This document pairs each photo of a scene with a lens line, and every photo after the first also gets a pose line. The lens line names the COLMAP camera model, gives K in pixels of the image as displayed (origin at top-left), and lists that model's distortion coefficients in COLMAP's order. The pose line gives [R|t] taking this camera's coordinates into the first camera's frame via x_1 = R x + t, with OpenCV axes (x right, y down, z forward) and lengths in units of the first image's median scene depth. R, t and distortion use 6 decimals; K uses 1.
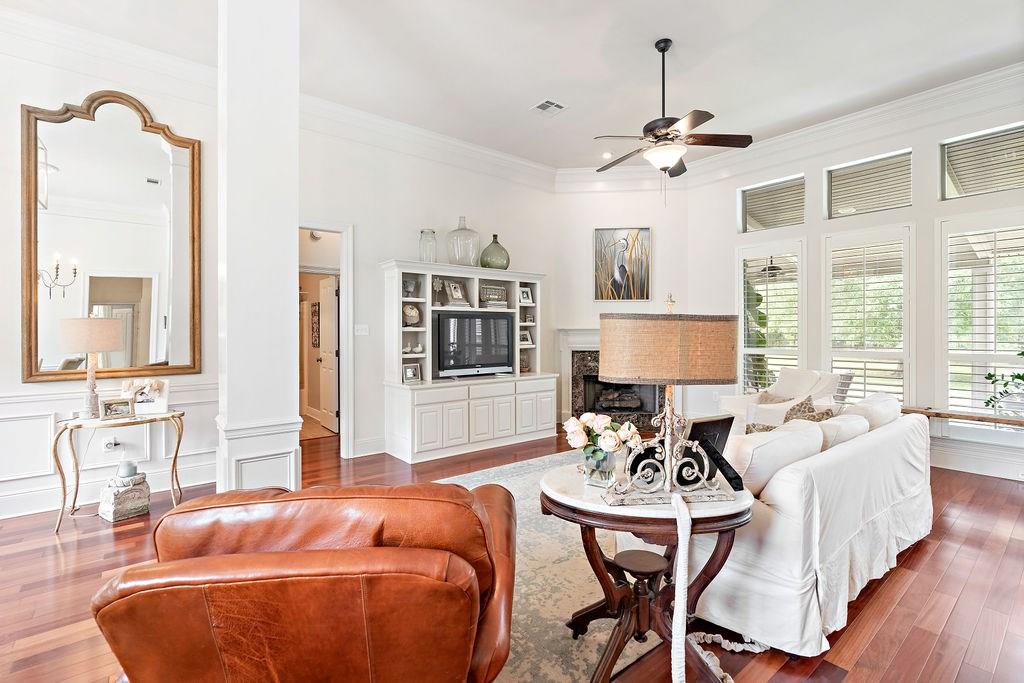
lens RADIAL K [[470.1, 0, 510.9], [0, 470.1, 331.9], [0, 0, 1]] dist [-0.001121, 0.000647]
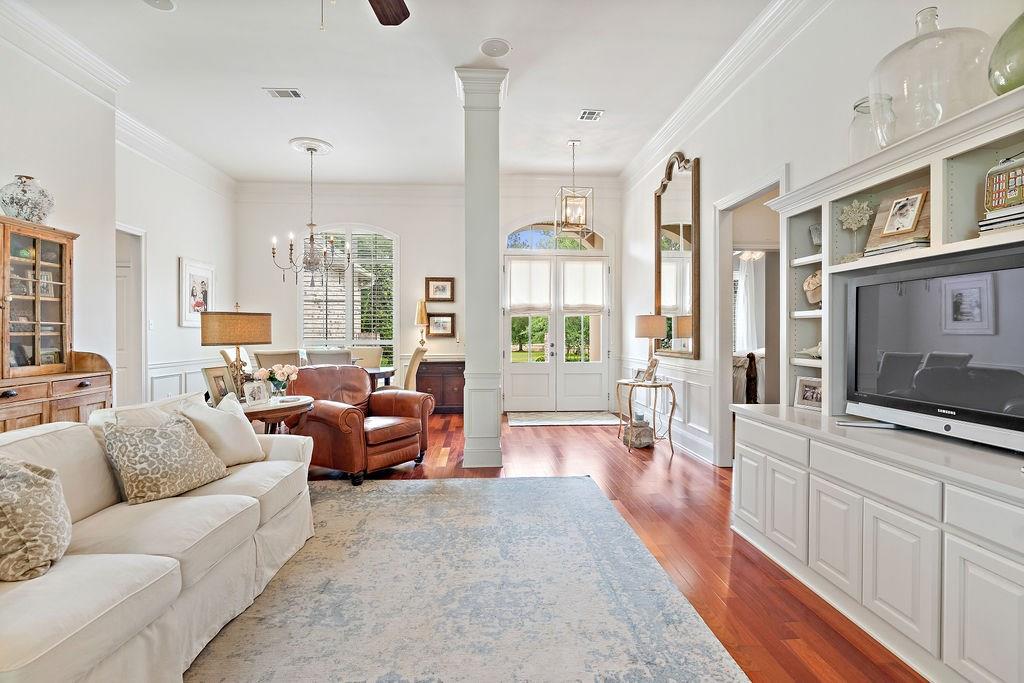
lens RADIAL K [[470.1, 0, 511.6], [0, 470.1, 335.4], [0, 0, 1]] dist [-0.001121, 0.000647]
pose [[-0.570571, 0.009589, -0.821192, 0.397030], [0.003268, 0.999950, 0.009406, 0.011738], [0.821242, 0.002683, -0.570574, 0.933524]]
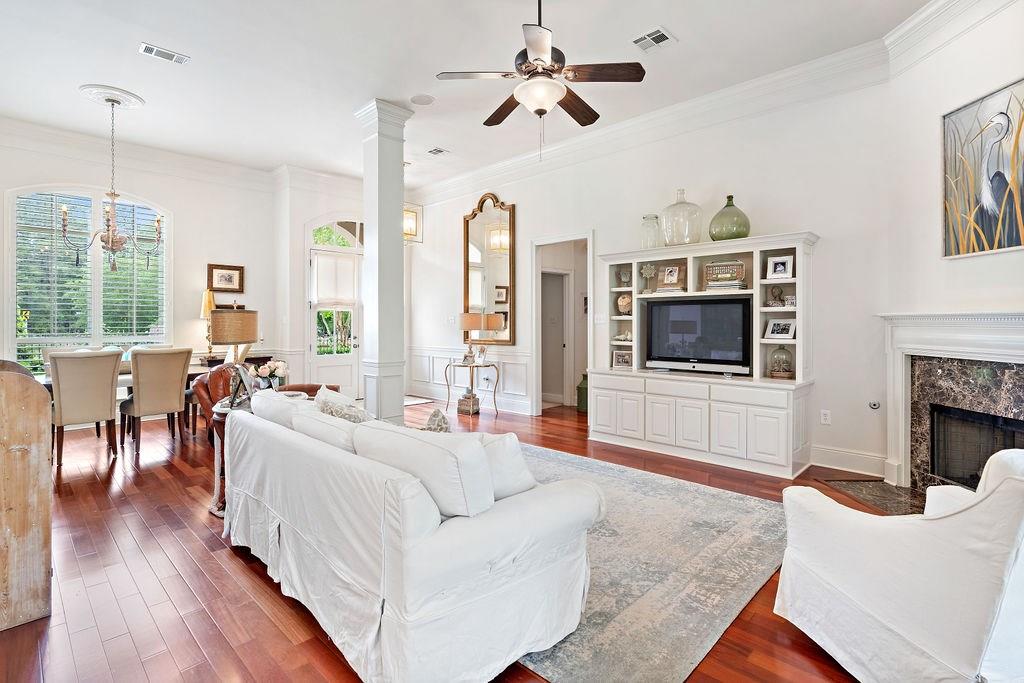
lens RADIAL K [[493.0, 0, 515.3], [0, 493.0, 326.1], [0, 0, 1]] dist [0.003294, 0.000769]
pose [[0.131796, 0.013472, -0.991185, 0.767603], [0.001550, 0.999904, 0.013796, -0.002237], [0.991276, -0.003354, 0.131762, 0.564087]]
